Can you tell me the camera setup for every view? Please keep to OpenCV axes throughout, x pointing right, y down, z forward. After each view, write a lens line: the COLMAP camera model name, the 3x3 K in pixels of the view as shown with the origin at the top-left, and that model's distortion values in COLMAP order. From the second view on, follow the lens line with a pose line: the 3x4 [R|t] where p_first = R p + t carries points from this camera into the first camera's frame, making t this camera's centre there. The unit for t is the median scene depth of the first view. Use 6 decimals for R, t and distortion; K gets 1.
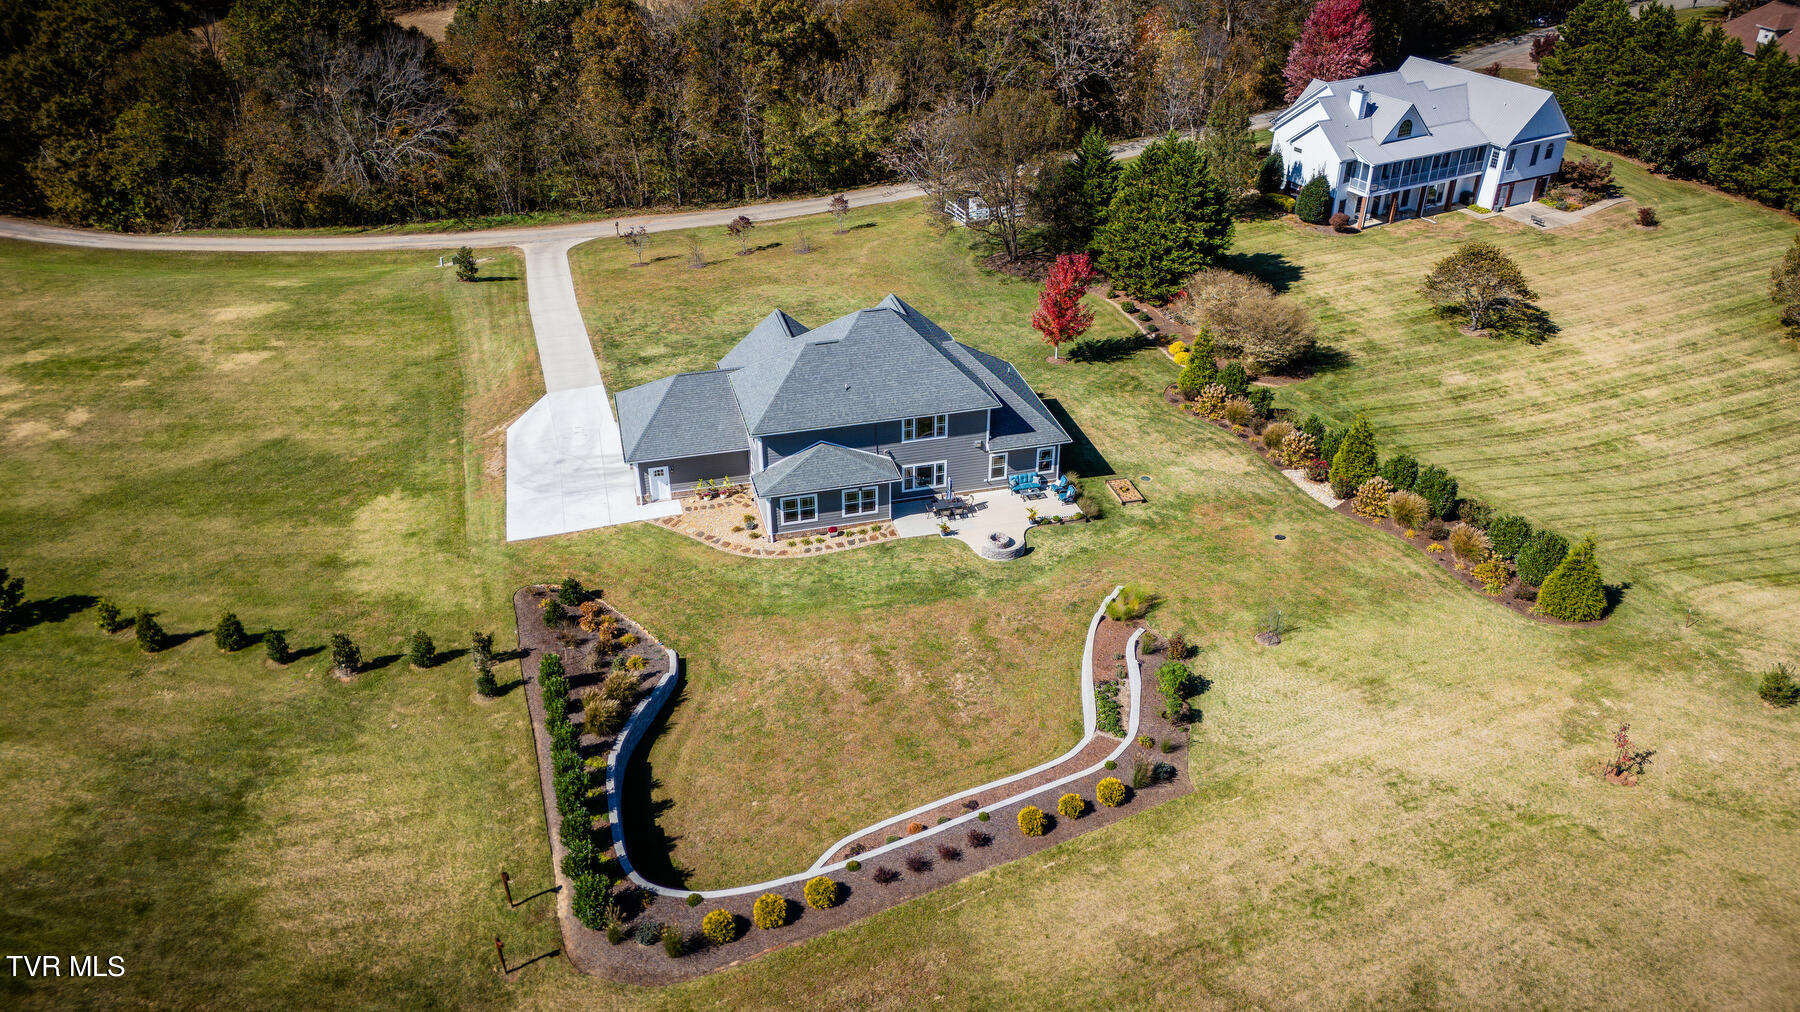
lens RADIAL K [[1316.3, 0, 893.6], [0, 1316.3, 512.2], [0, 0, 1]] dist [0.061668, -0.064317]
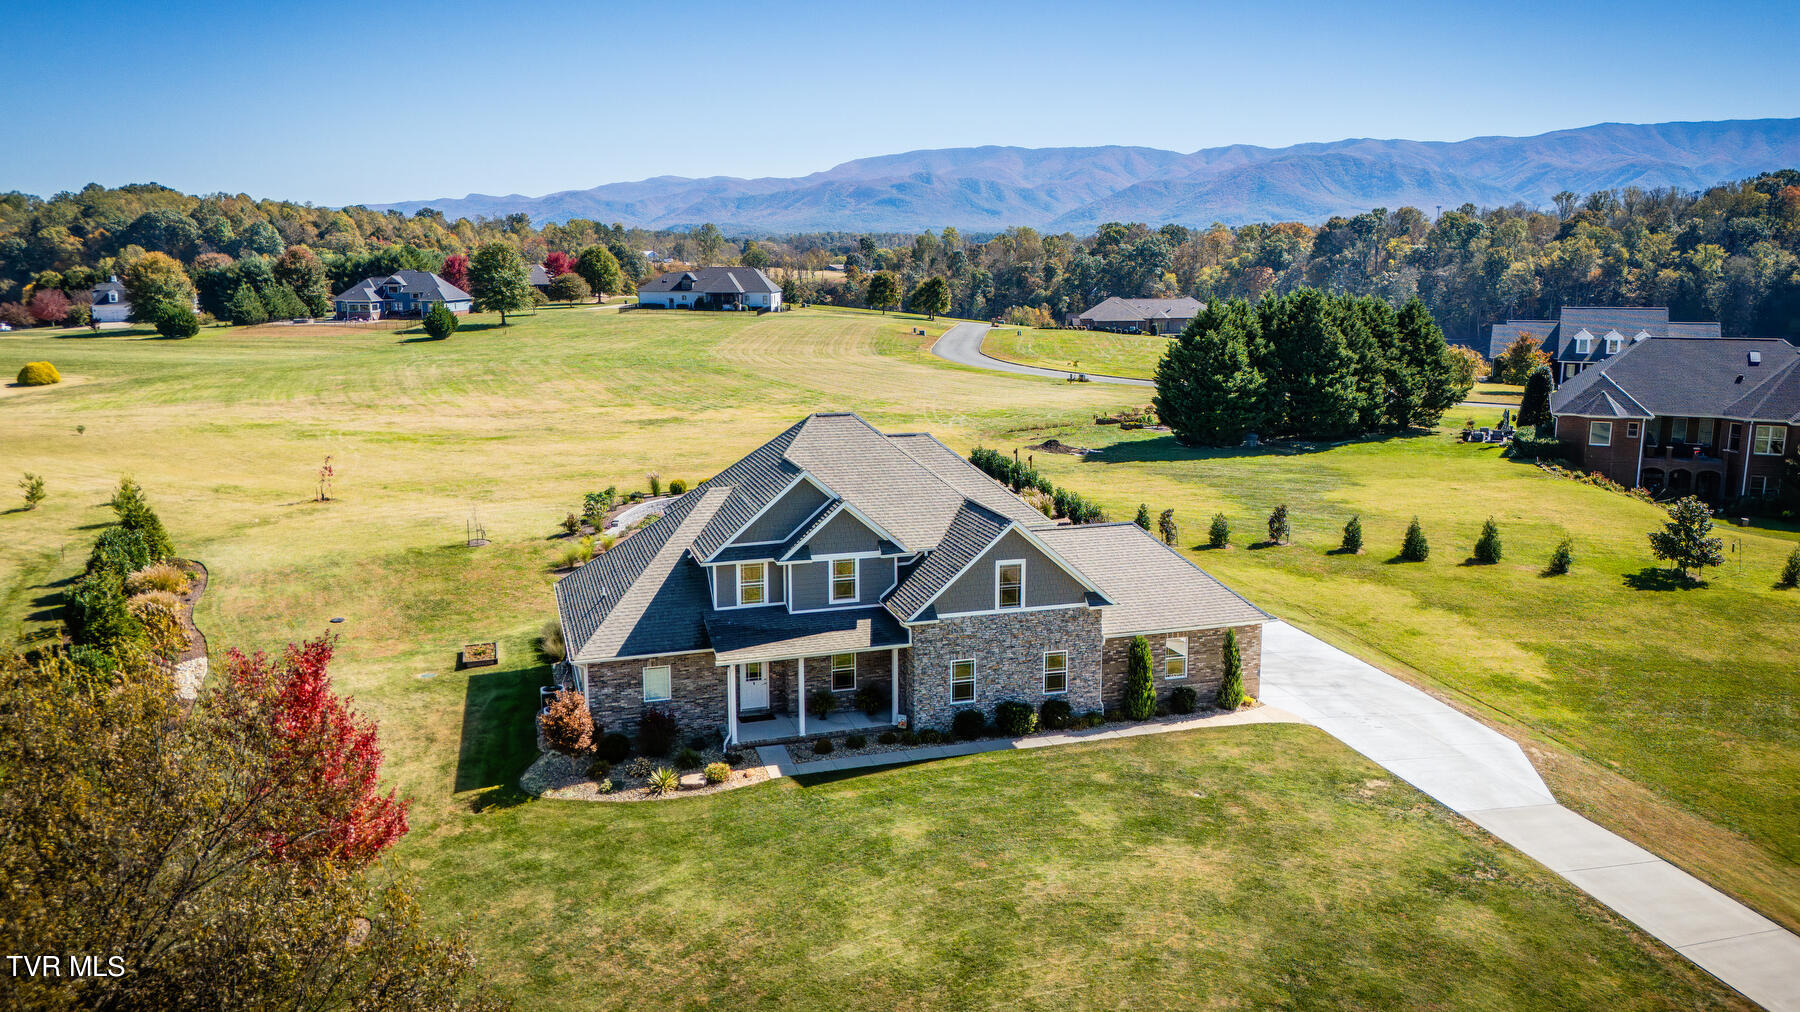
lens RADIAL K [[1316.3, 0, 897.6], [0, 1316.3, 496.3], [0, 0, 1]] dist [0.061668, -0.064317]
pose [[-0.999042, 0.006358, -0.043287, -0.017189], [-0.023642, 0.754047, 0.656395, -0.569502], [0.036814, 0.656790, -0.753175, 1.548482]]
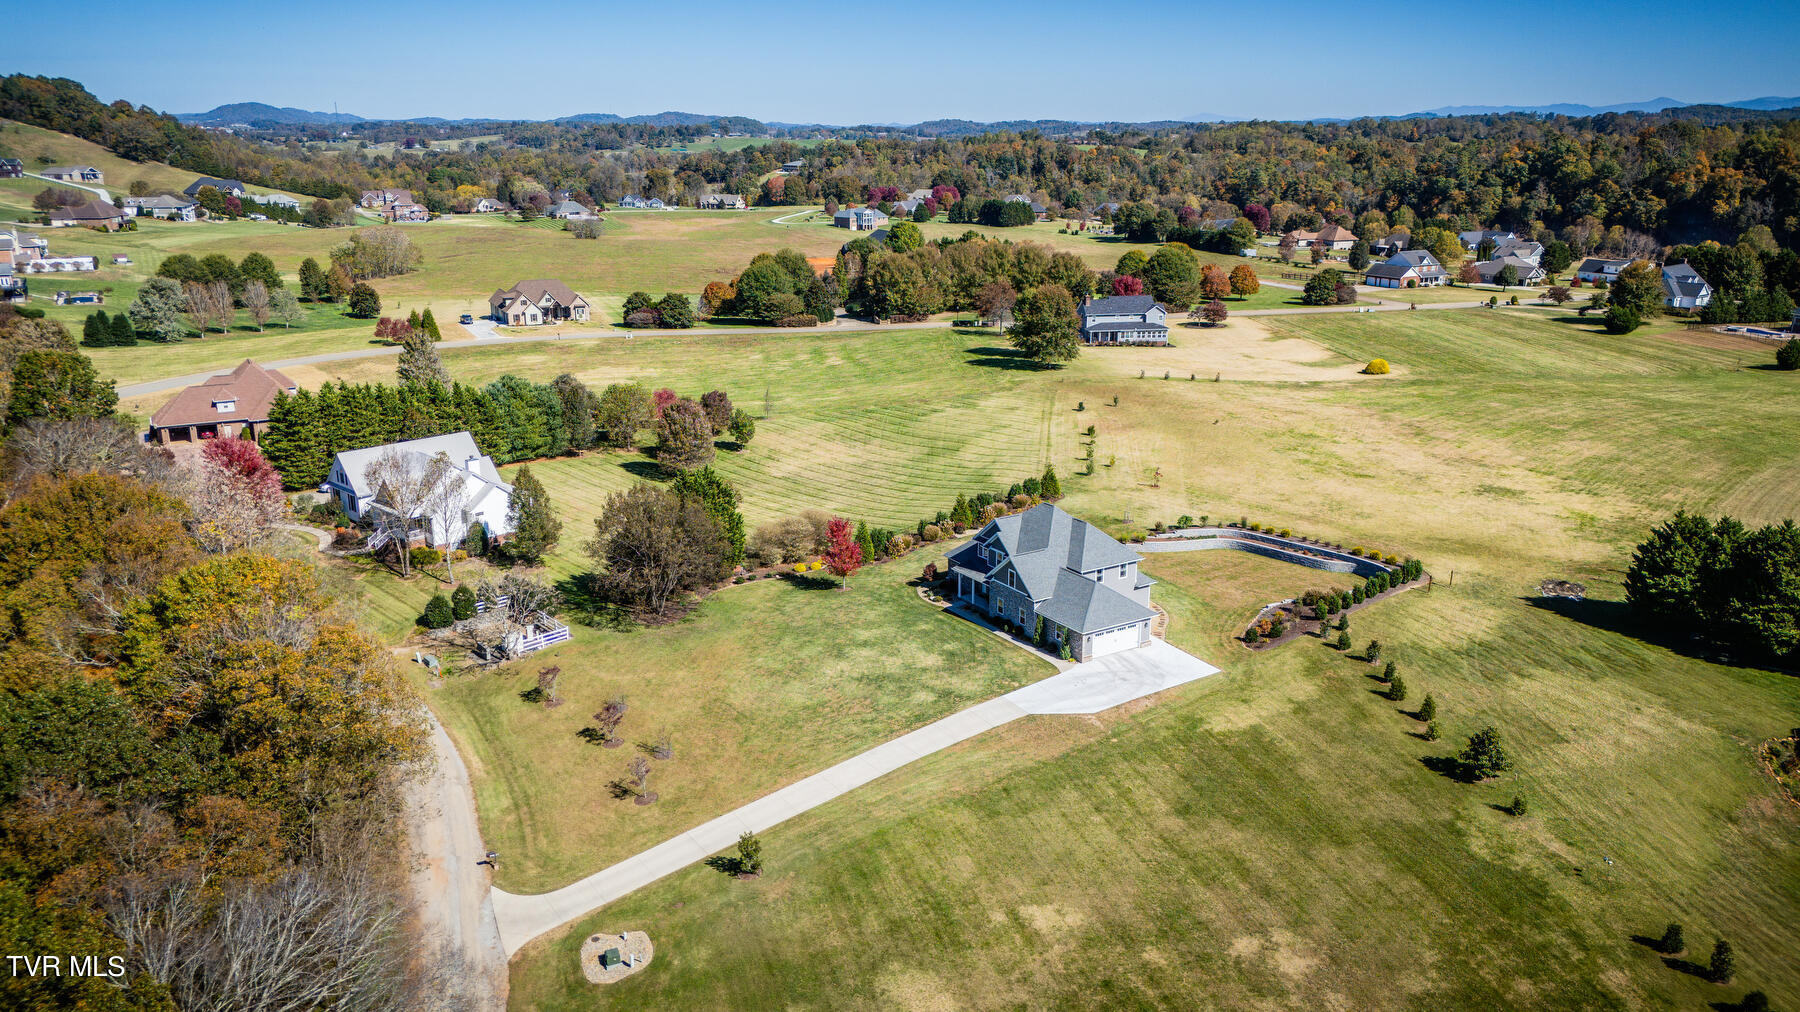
lens RADIAL K [[1316.3, 0, 891.7], [0, 1316.3, 524.4], [0, 0, 1]] dist [0.061668, -0.064317]
pose [[-0.309703, -0.275690, 0.909989, -1.568257], [0.490888, 0.773276, 0.401339, -0.949694], [-0.814318, 0.570998, -0.104153, 1.380046]]
